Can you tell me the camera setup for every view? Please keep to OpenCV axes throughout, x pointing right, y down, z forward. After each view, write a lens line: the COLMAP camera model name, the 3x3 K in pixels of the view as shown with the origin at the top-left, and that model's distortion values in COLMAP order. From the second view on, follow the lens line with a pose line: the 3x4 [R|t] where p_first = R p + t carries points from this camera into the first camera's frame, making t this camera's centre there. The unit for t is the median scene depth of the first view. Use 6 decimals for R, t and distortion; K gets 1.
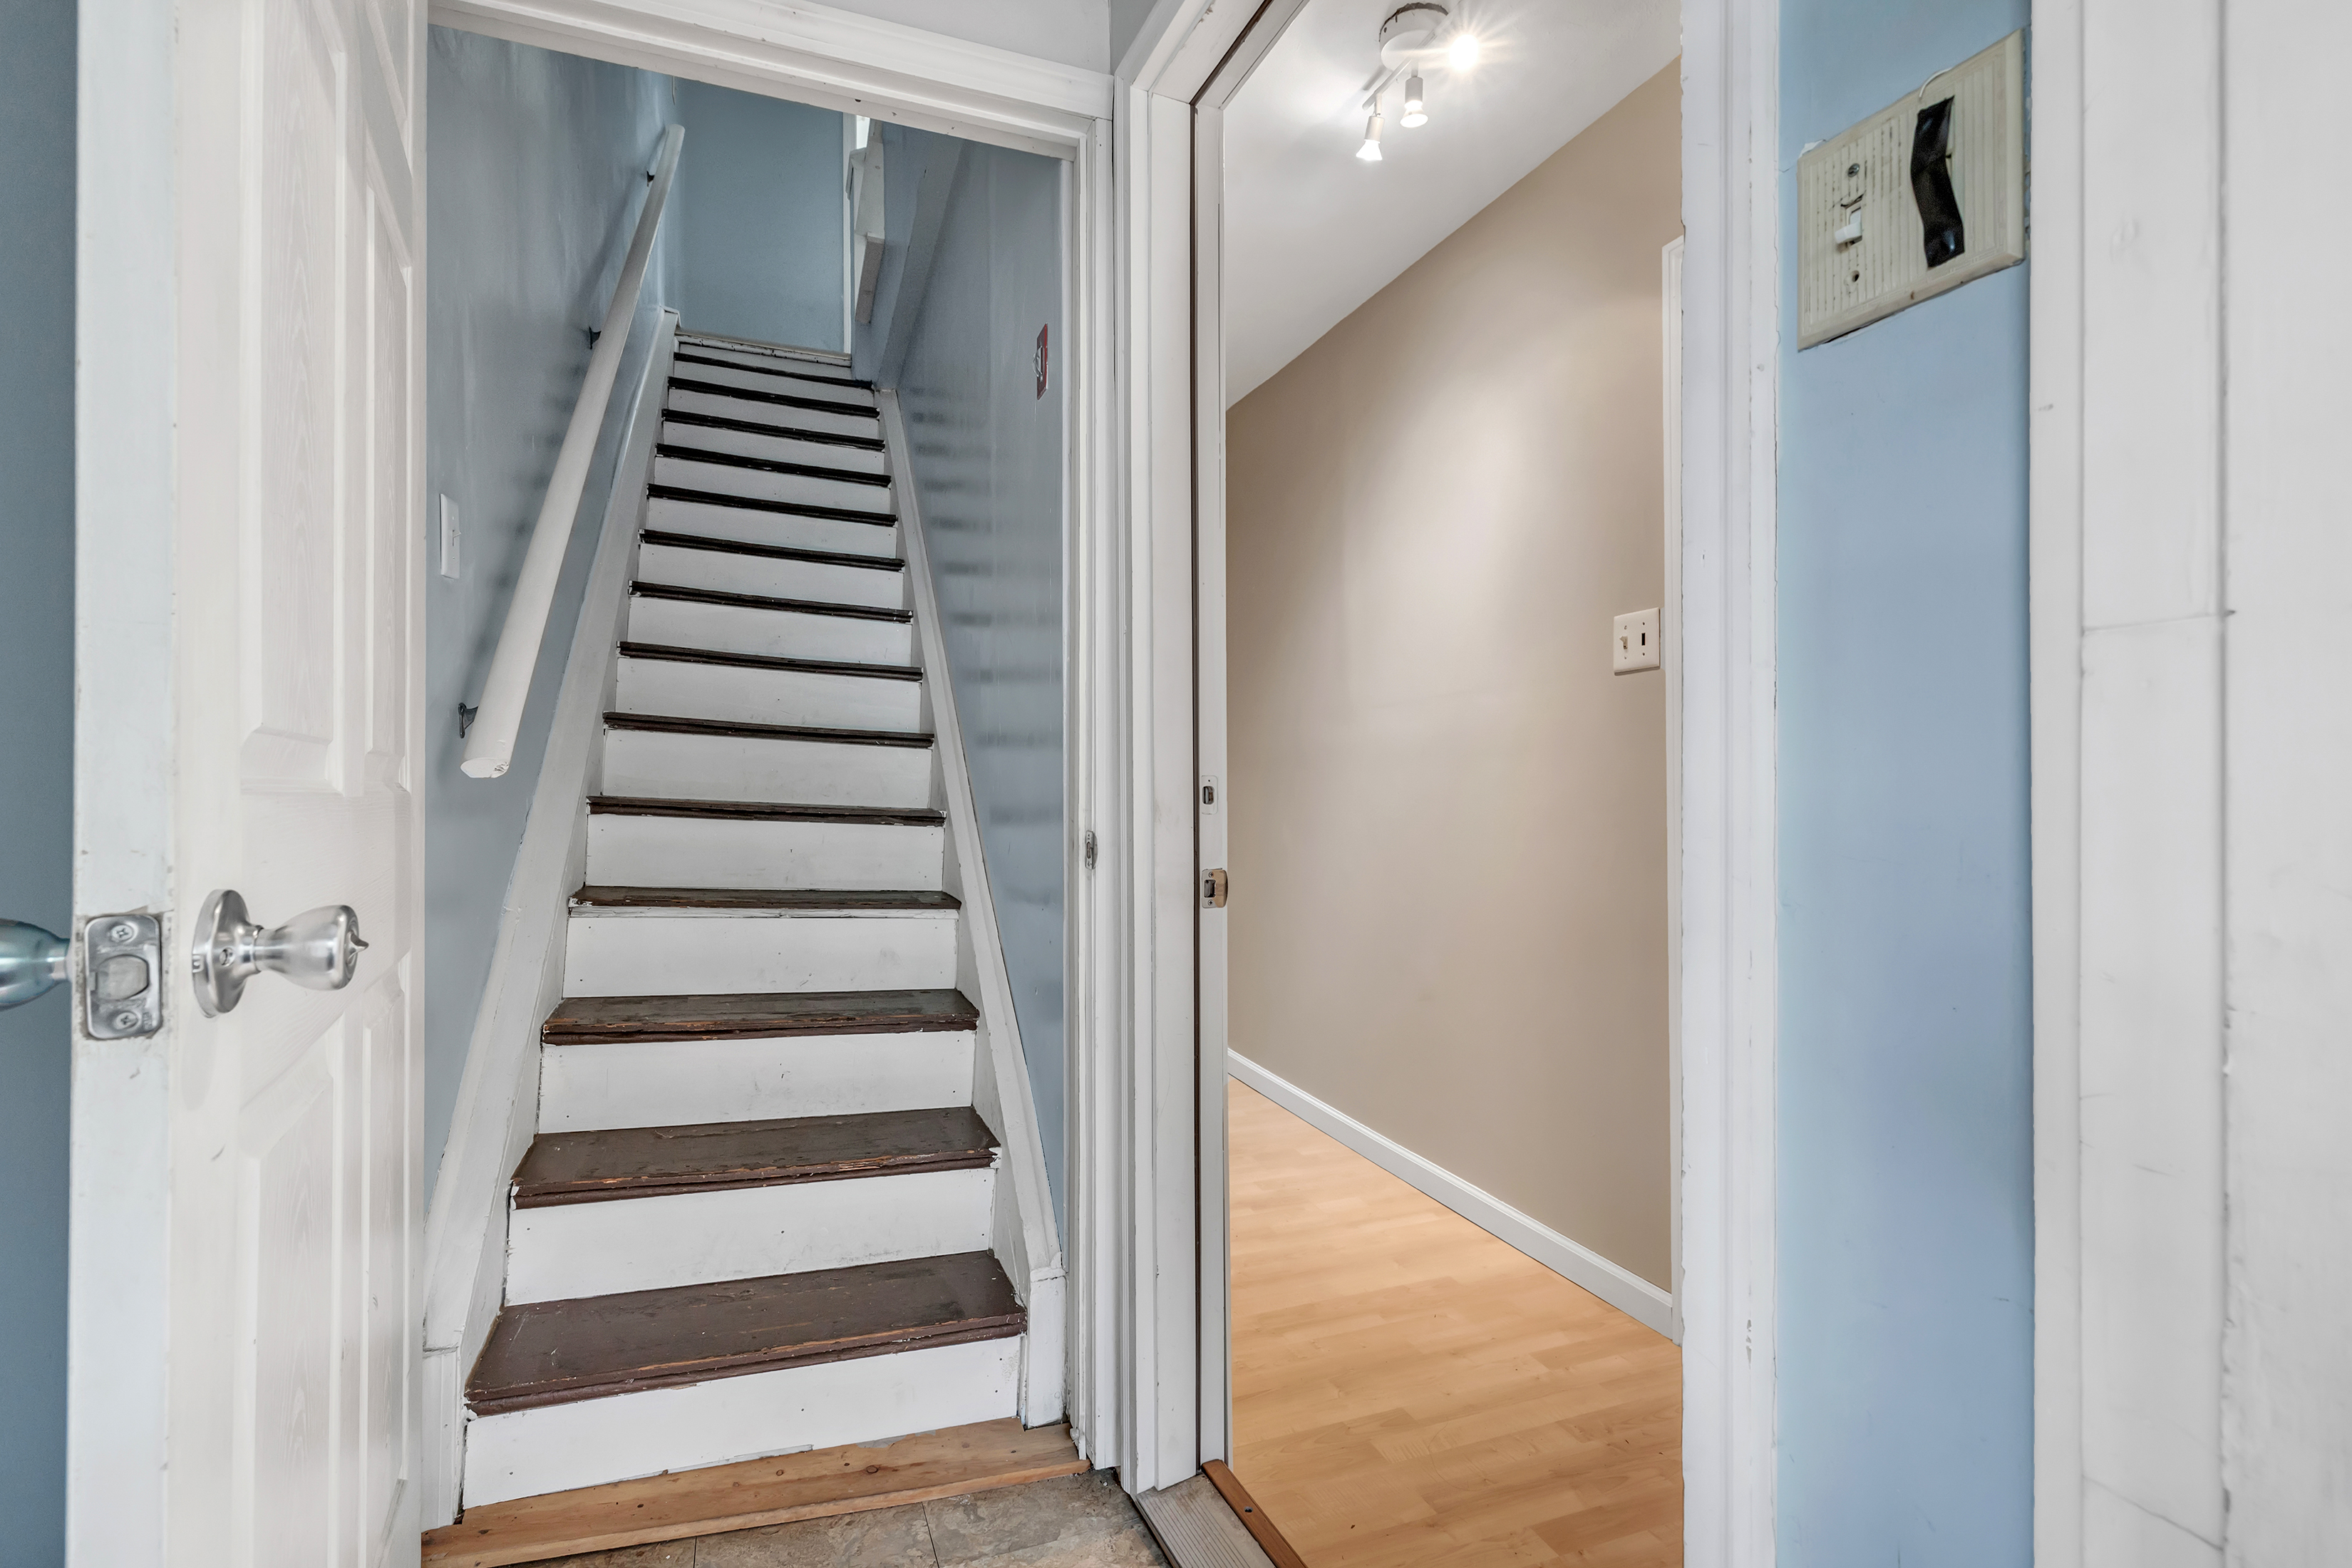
lens RADIAL K [[1052.4, 0, 1178.6], [0, 1052.4, 787.2], [0, 0, 1]] dist [-0.001991, 0.000782]
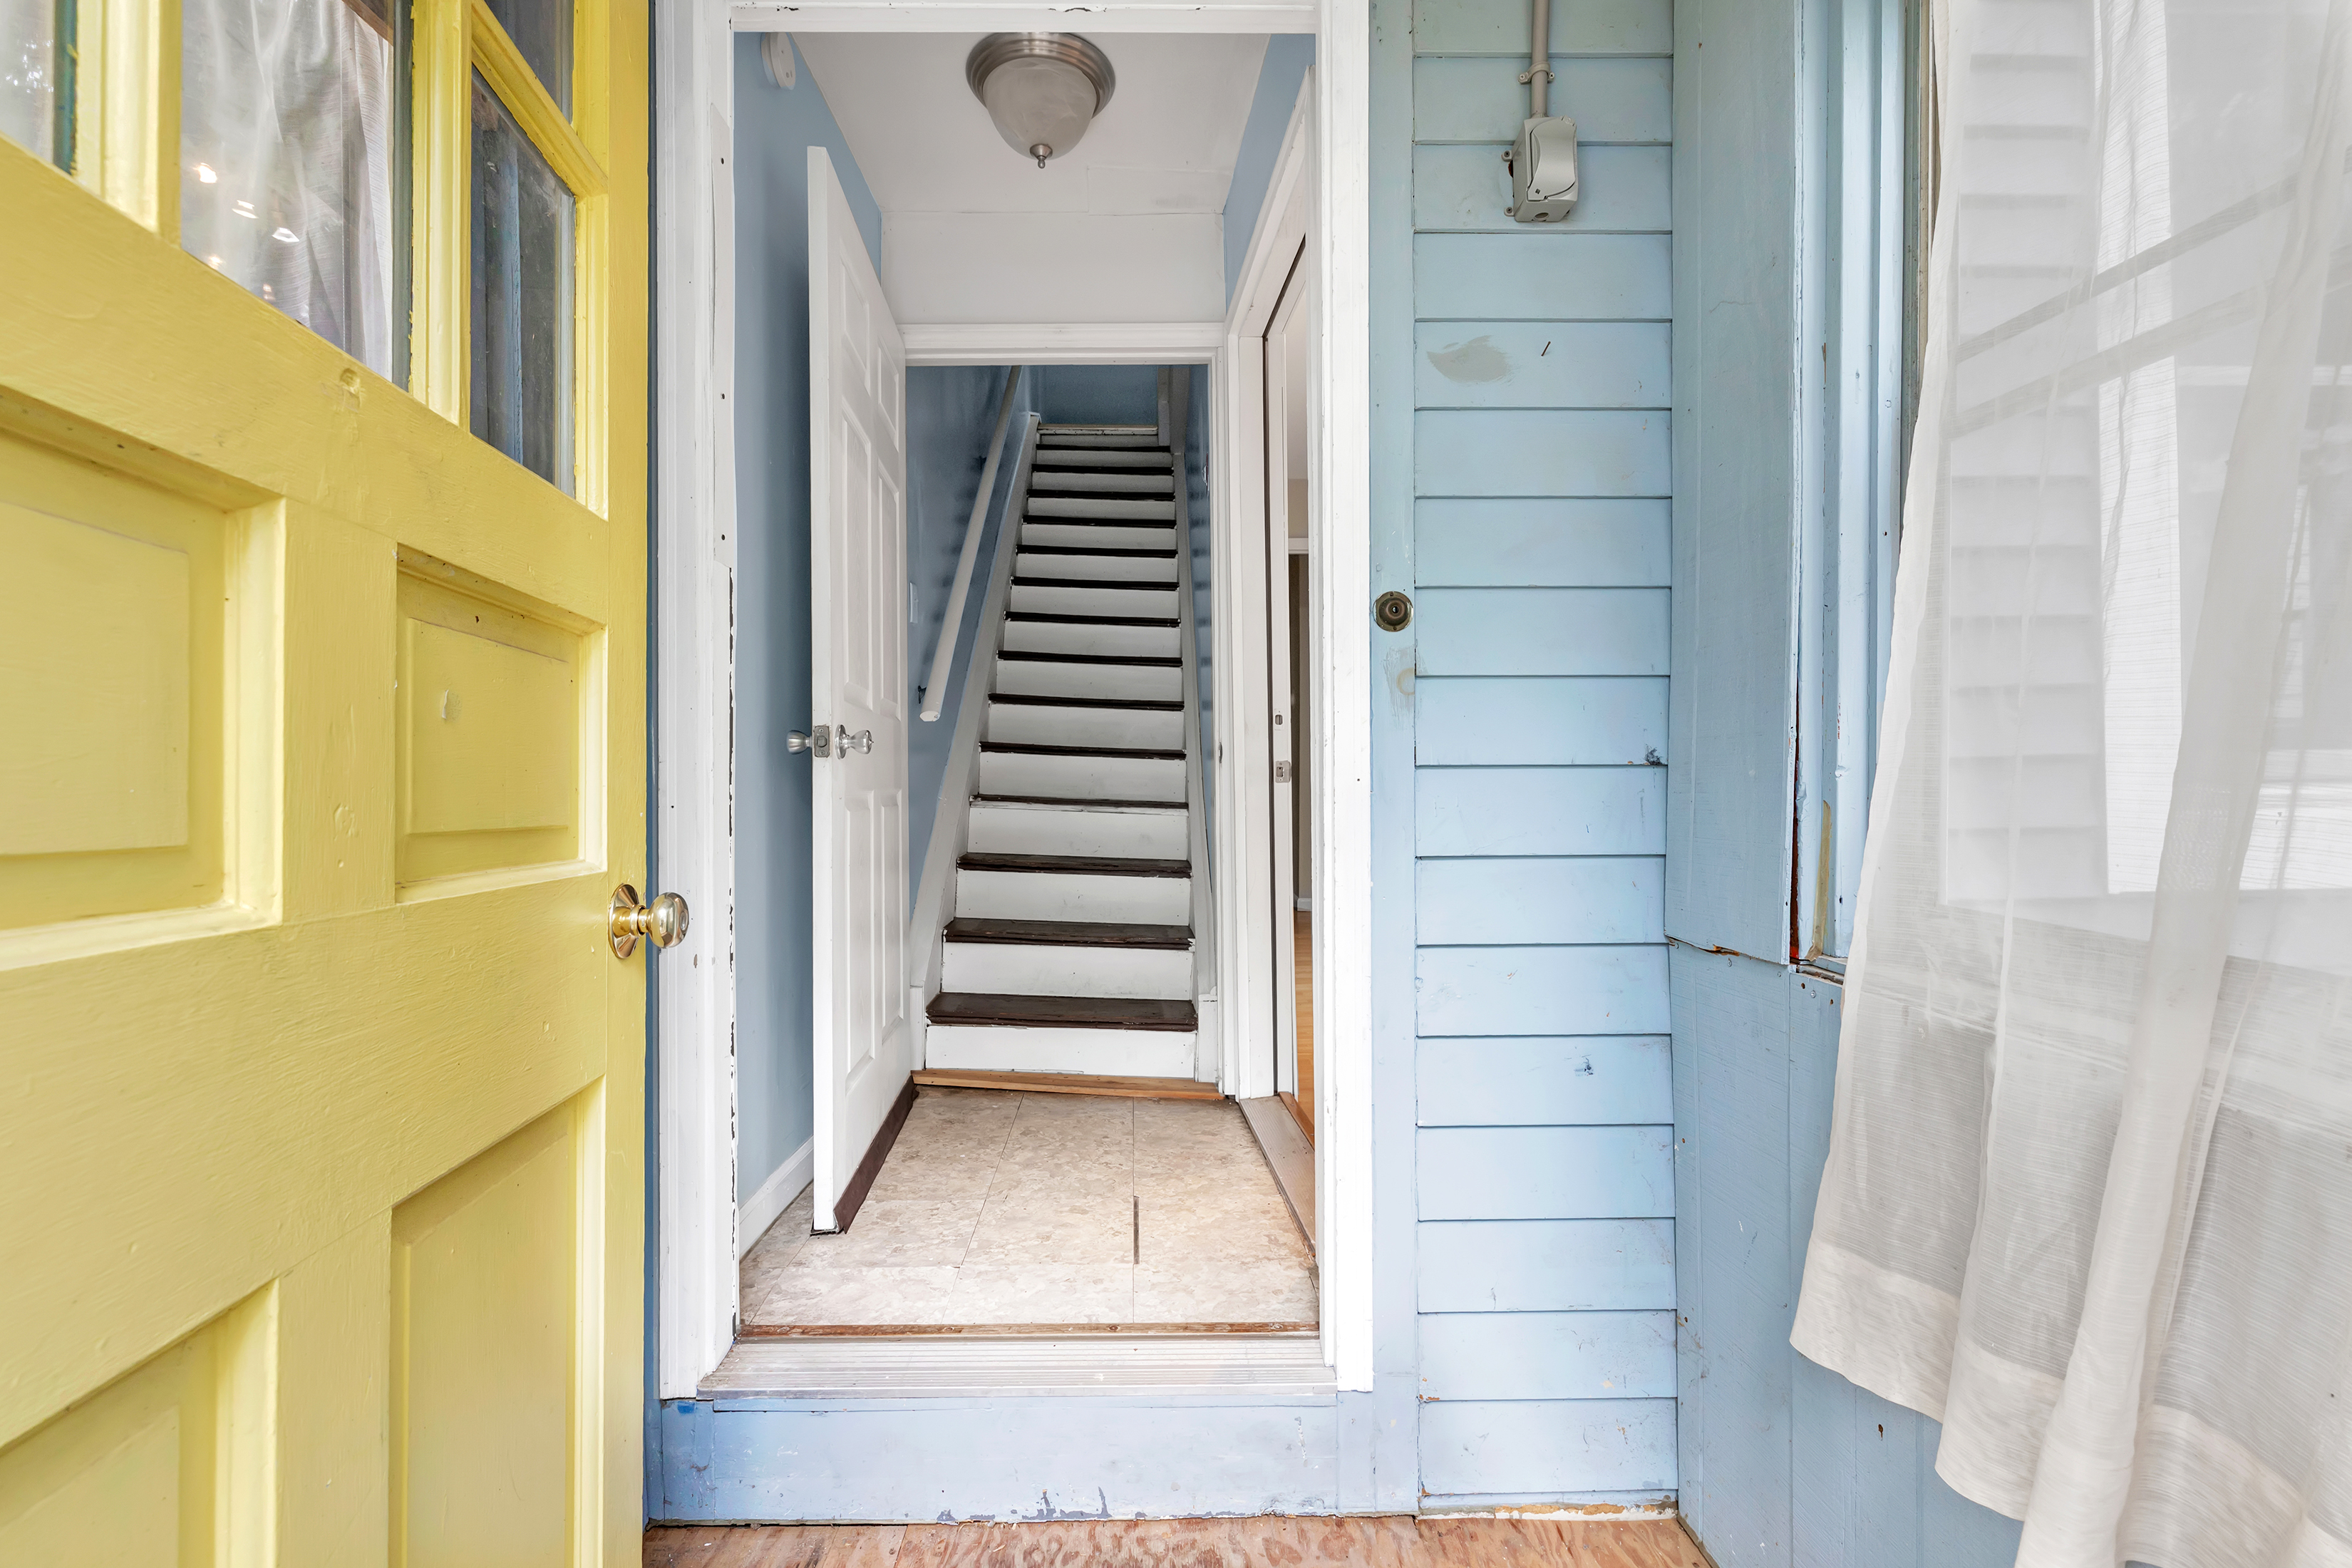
lens RADIAL K [[1052.4, 0, 1174.5], [0, 1052.4, 780.6], [0, 0, 1]] dist [-0.001991, 0.000782]
pose [[0.940841, -0.007361, -0.338768, 0.312562], [0.009225, 0.999950, 0.003893, 0.068202], [0.338723, -0.006788, 0.940862, -0.498919]]
